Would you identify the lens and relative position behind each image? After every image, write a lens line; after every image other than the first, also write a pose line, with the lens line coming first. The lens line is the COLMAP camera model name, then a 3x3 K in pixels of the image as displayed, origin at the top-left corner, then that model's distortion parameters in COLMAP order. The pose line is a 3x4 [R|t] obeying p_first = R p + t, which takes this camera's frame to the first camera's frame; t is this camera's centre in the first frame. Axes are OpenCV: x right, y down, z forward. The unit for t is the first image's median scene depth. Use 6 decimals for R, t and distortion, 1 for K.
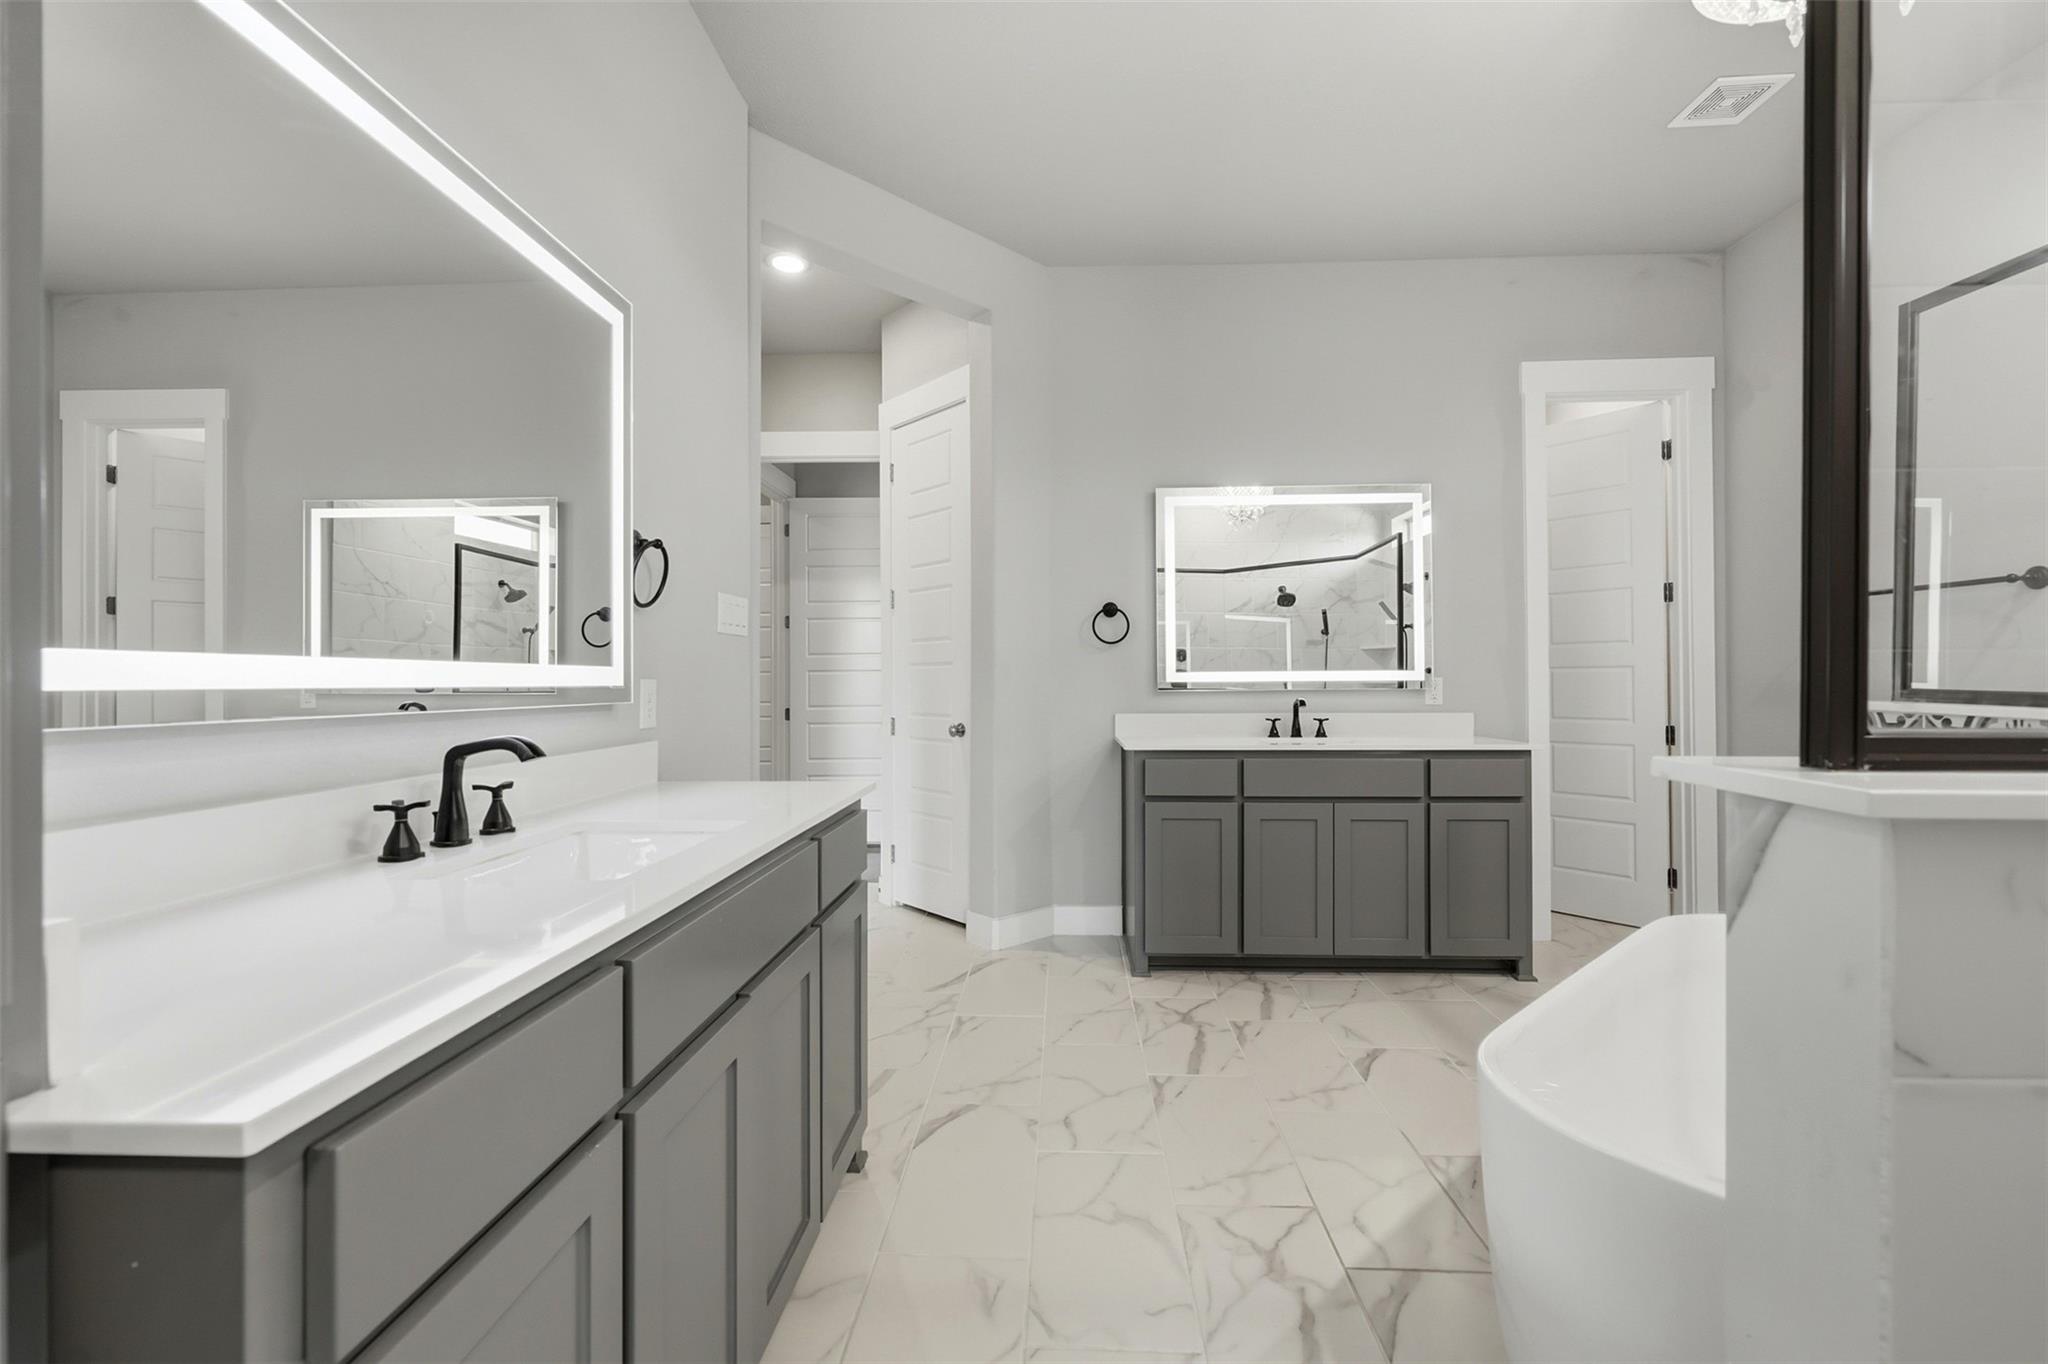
lens RADIAL K [[835.9, 0, 1029.2], [0, 835.9, 697.4], [0, 0, 1]] dist [-0.003589, -0.000079]
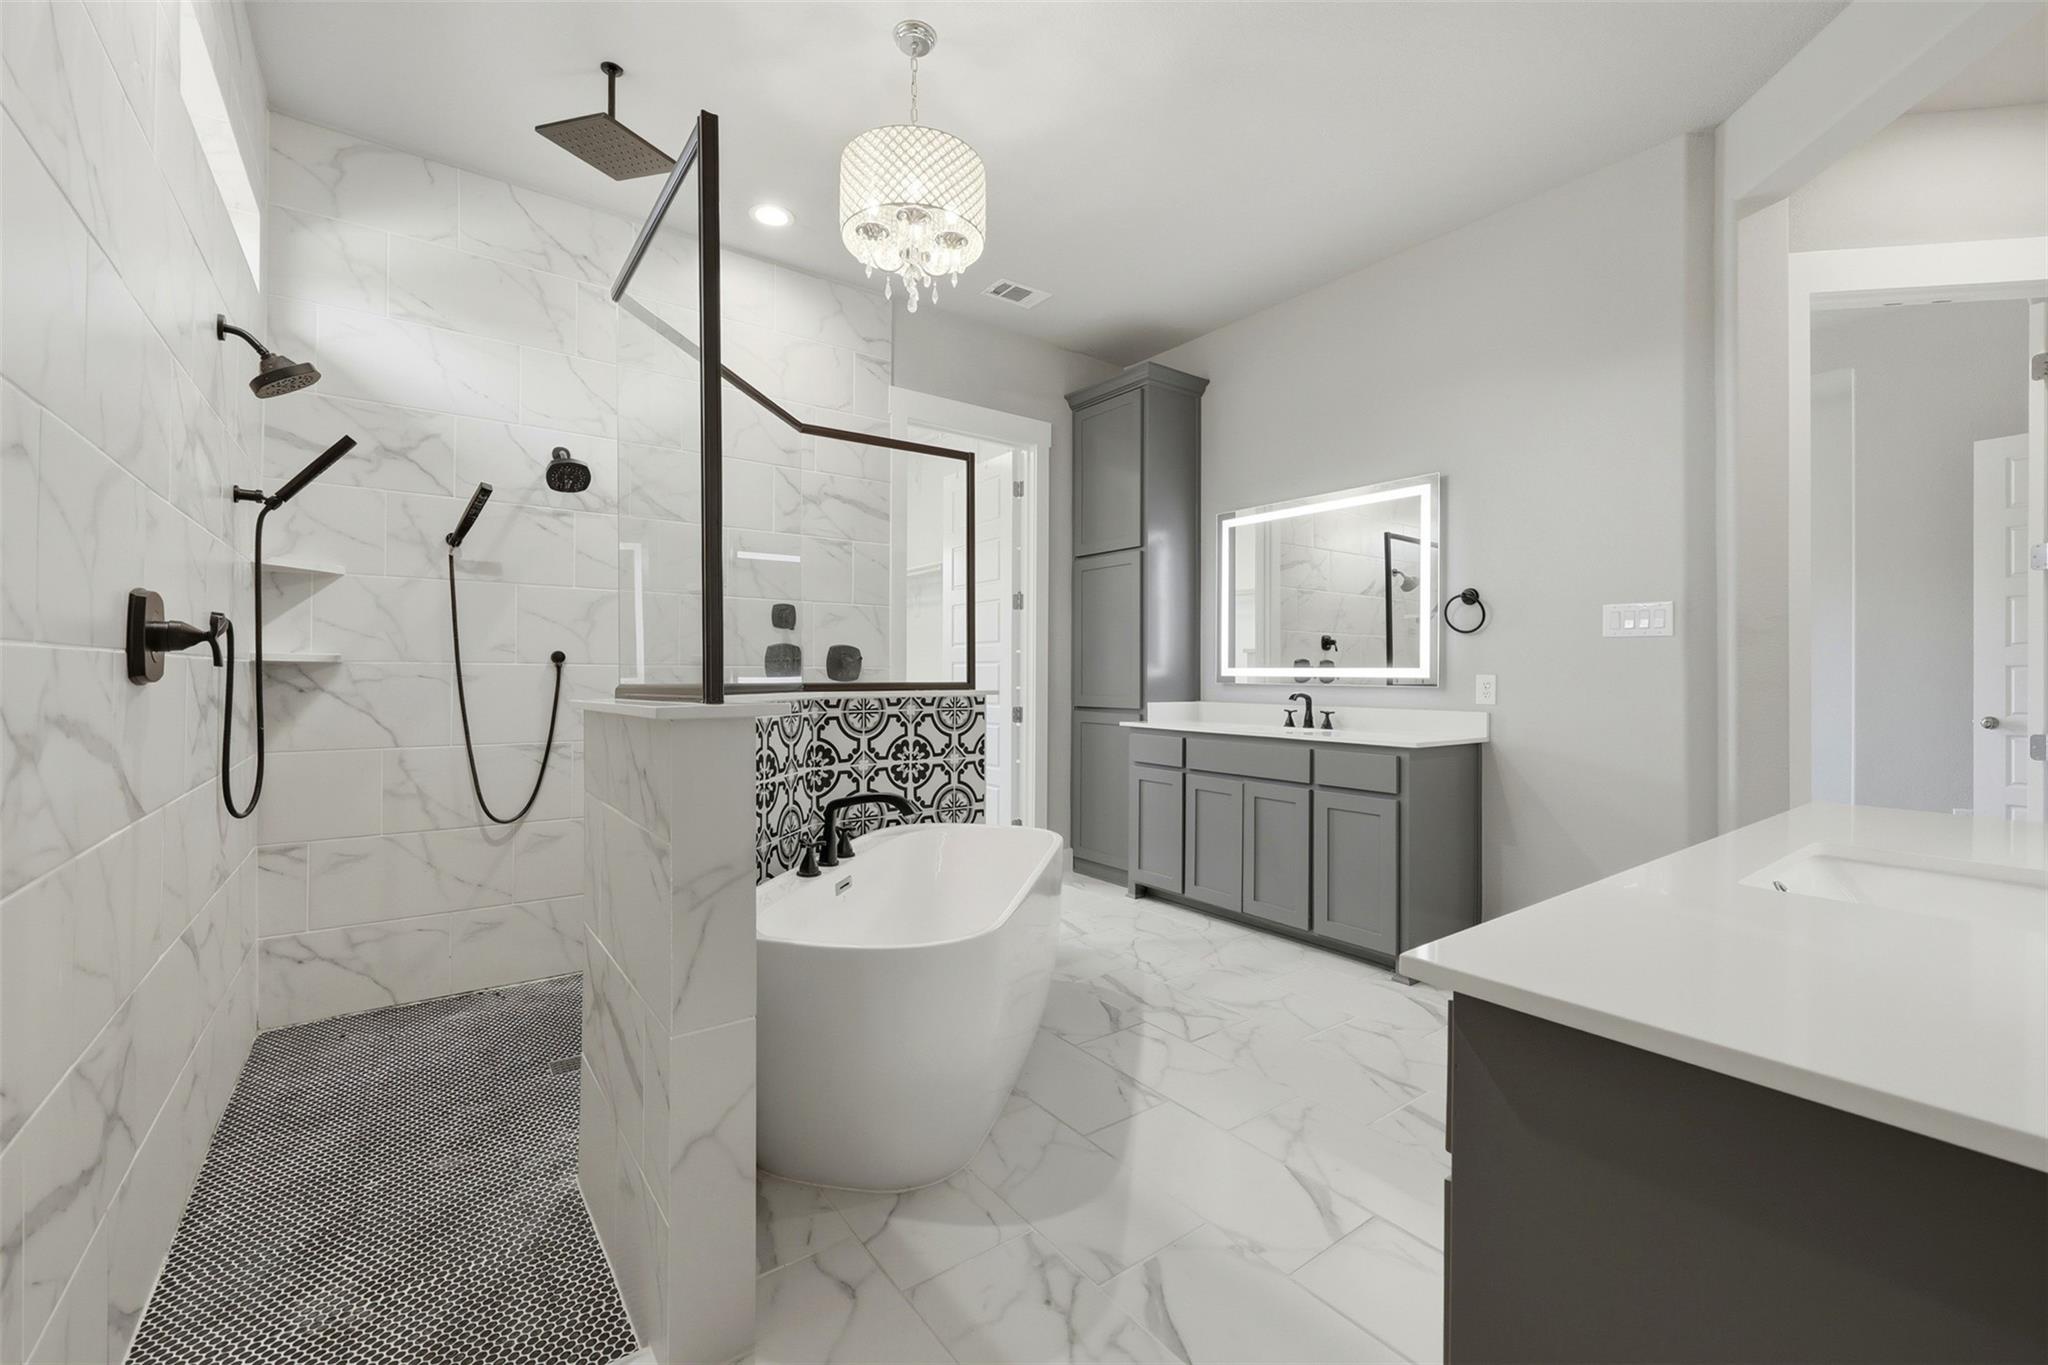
lens RADIAL K [[835.9, 0, 1025.1], [0, 835.9, 674.0], [0, 0, 1]] dist [-0.003589, -0.000079]
pose [[-0.776018, -0.001330, -0.630710, 1.474116], [-0.011730, 0.999855, 0.012325, -0.035990], [0.630602, 0.016962, -0.775921, 1.933205]]
